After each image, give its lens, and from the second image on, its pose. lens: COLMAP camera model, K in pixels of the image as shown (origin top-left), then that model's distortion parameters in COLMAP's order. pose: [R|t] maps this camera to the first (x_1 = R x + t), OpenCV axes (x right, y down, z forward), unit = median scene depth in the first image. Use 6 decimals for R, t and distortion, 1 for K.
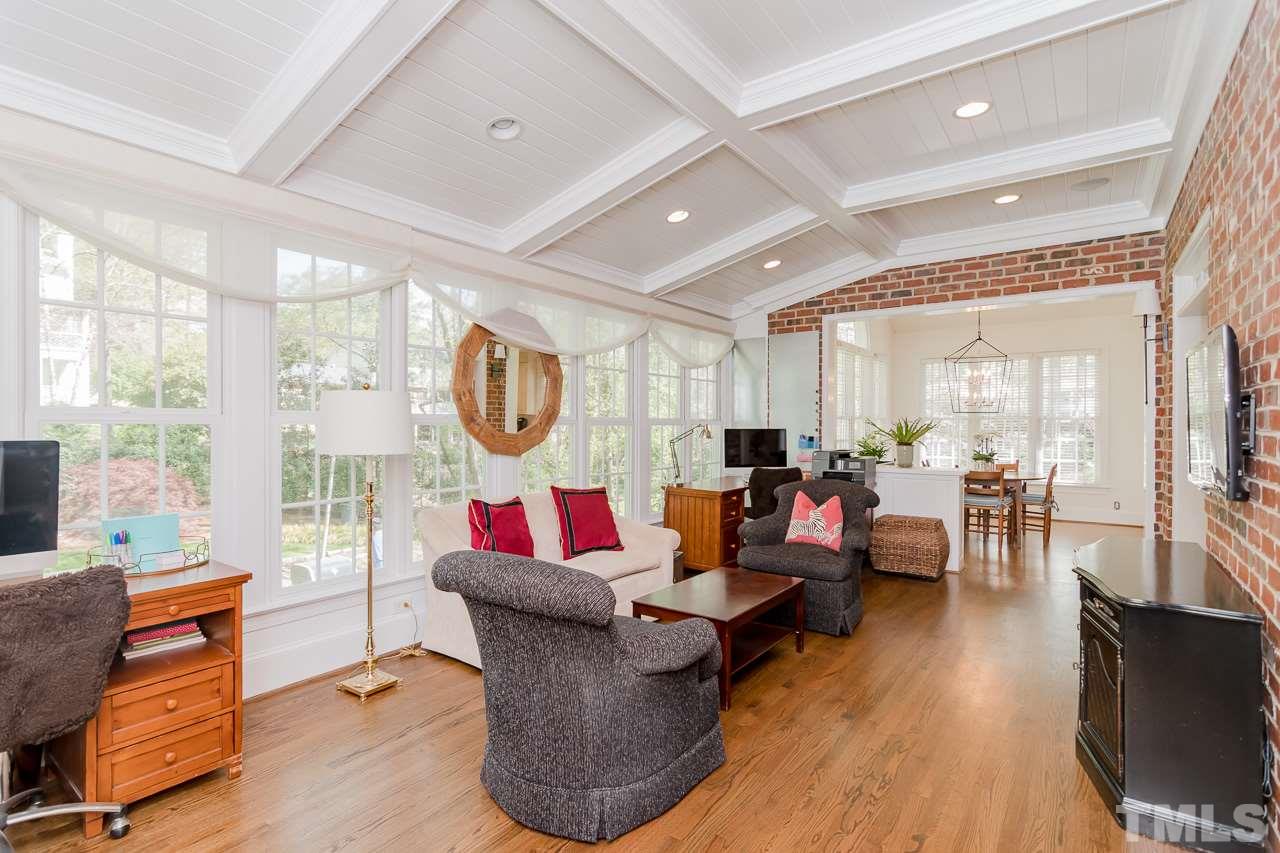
lens RADIAL K [[633.6, 0, 624.4], [0, 633.6, 426.3], [0, 0, 1]] dist [0.012081, 0.000014]
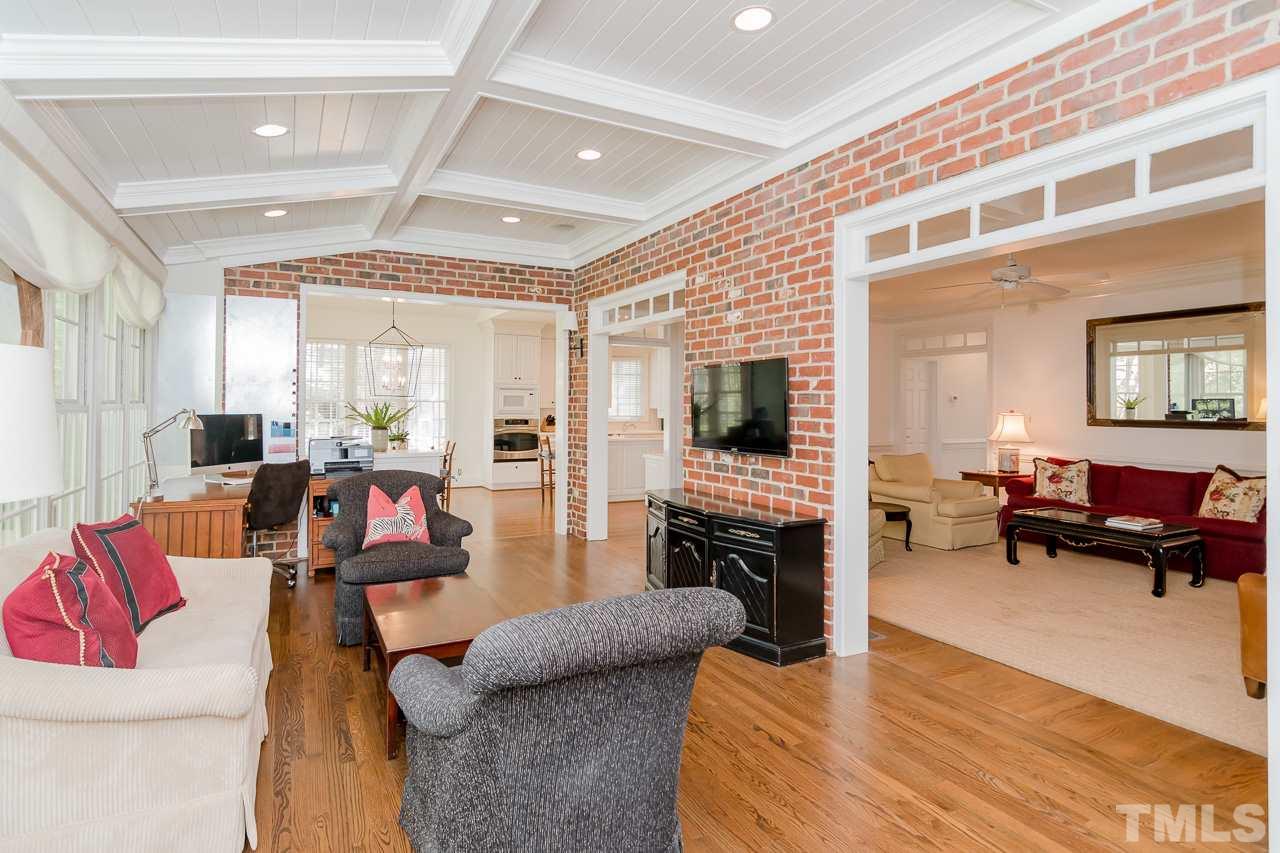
lens RADIAL K [[641.7, 0, 641.9], [0, 641.7, 370.4], [0, 0, 1]] dist [-0.028285, 0.000217]
pose [[0.417734, 0.053307, 0.907004, -0.311170], [0.002957, 0.998192, -0.060028, -0.001773], [-0.908565, 0.027758, 0.416821, 0.239734]]
